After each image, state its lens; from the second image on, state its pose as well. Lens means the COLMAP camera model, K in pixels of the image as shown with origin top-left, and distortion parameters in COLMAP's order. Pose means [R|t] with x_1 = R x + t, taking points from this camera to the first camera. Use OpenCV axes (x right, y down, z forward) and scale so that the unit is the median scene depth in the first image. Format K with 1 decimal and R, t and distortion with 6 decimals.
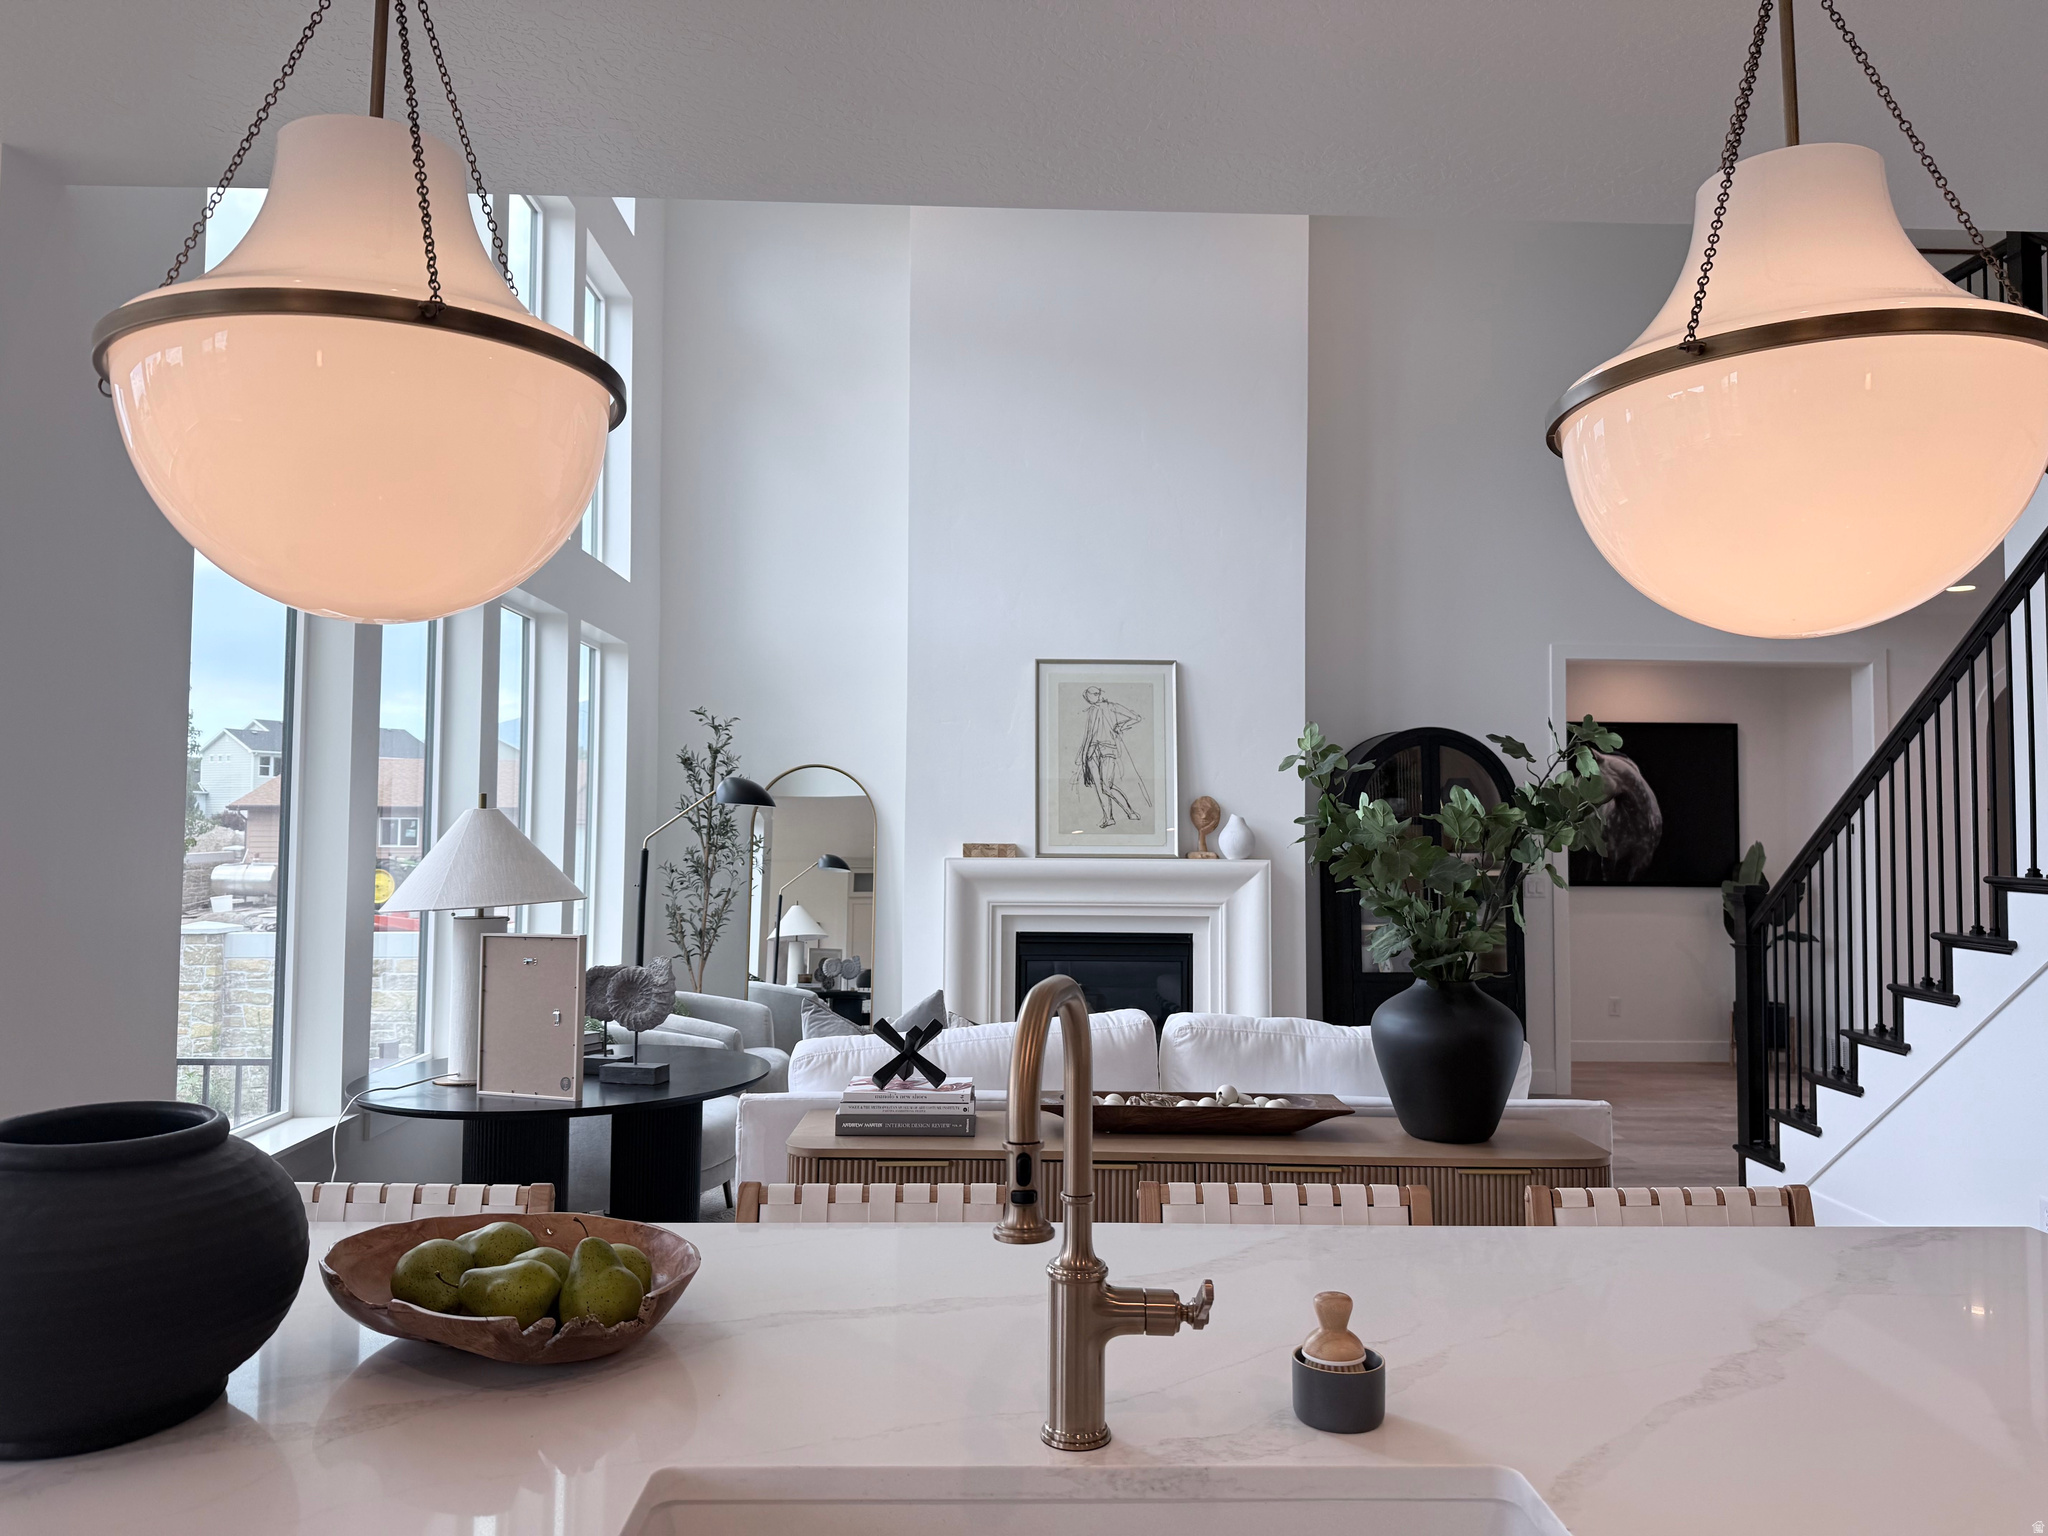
lens RADIAL K [[1458.0, 0, 1024.6], [0, 1458.0, 765.4], [0, 0, 1]] dist [0.072687, -0.062461]
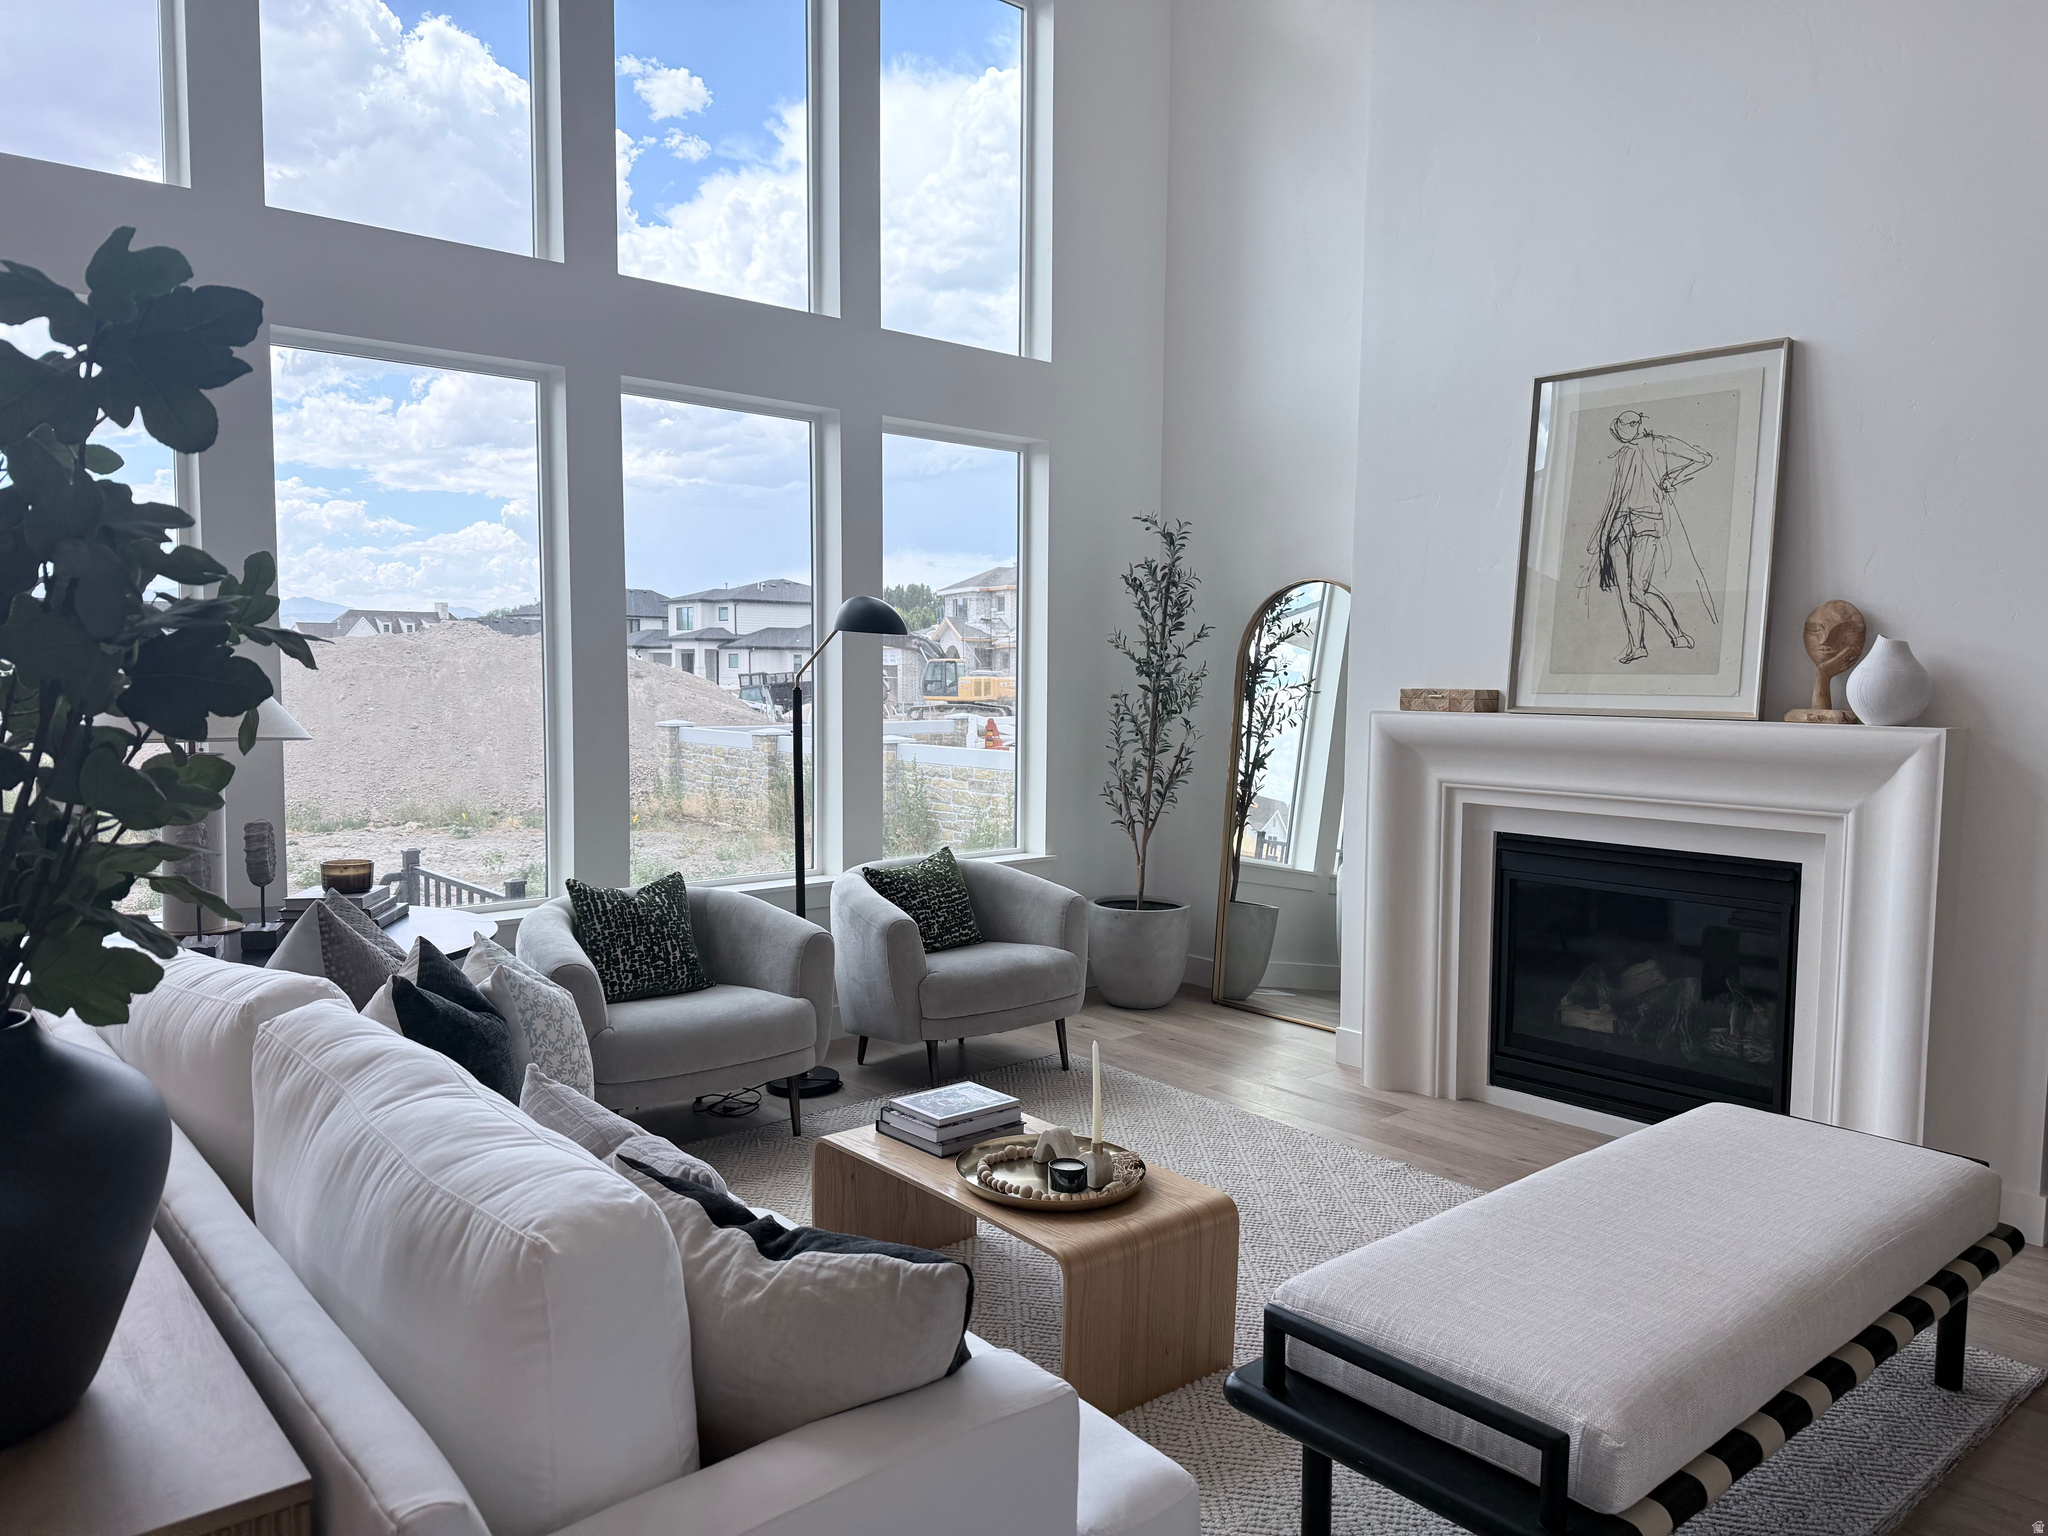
lens RADIAL K [[1458.0, 0, 1014.5], [0, 1458.0, 757.8], [0, 0, 1]] dist [0.072687, -0.062461]
pose [[0.617200, 0.046106, -0.785454, 0.356927], [0.031906, 0.995994, 0.083535, 0.024048], [0.786159, -0.076618, 0.613256, 0.459619]]
